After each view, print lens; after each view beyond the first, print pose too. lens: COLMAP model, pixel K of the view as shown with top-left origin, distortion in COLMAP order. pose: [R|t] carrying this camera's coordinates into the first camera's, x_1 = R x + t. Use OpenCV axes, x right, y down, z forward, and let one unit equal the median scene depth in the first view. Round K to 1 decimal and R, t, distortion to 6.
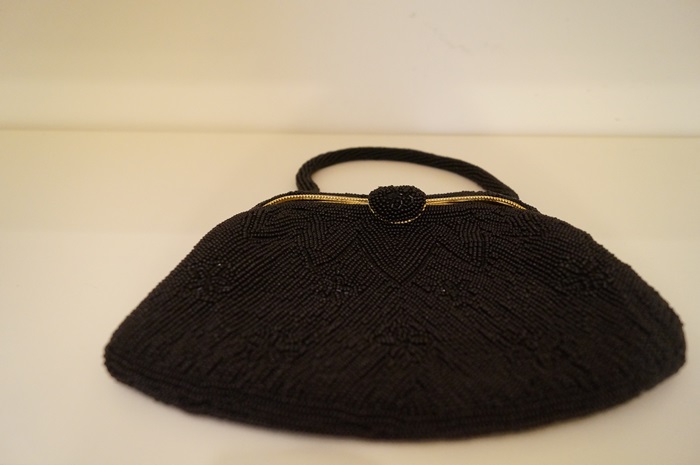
lens RADIAL K [[521.4, 0, 350.0], [0, 521.4, 232.5], [0, 0, 1]] dist [-0.004947, -0.002511]
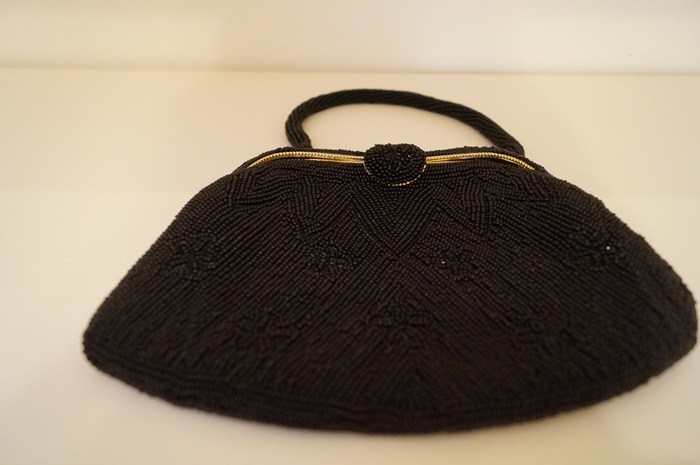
lens RADIAL K [[521.4, 0, 350.0], [0, 521.4, 232.5], [0, 0, 1]] dist [-0.004947, -0.002511]
pose [[0.999913, -0.005097, 0.012195, -0.001341], [0.003298, 0.989689, 0.143197, -0.084564], [-0.012799, -0.143144, 0.989619, 0.086029]]
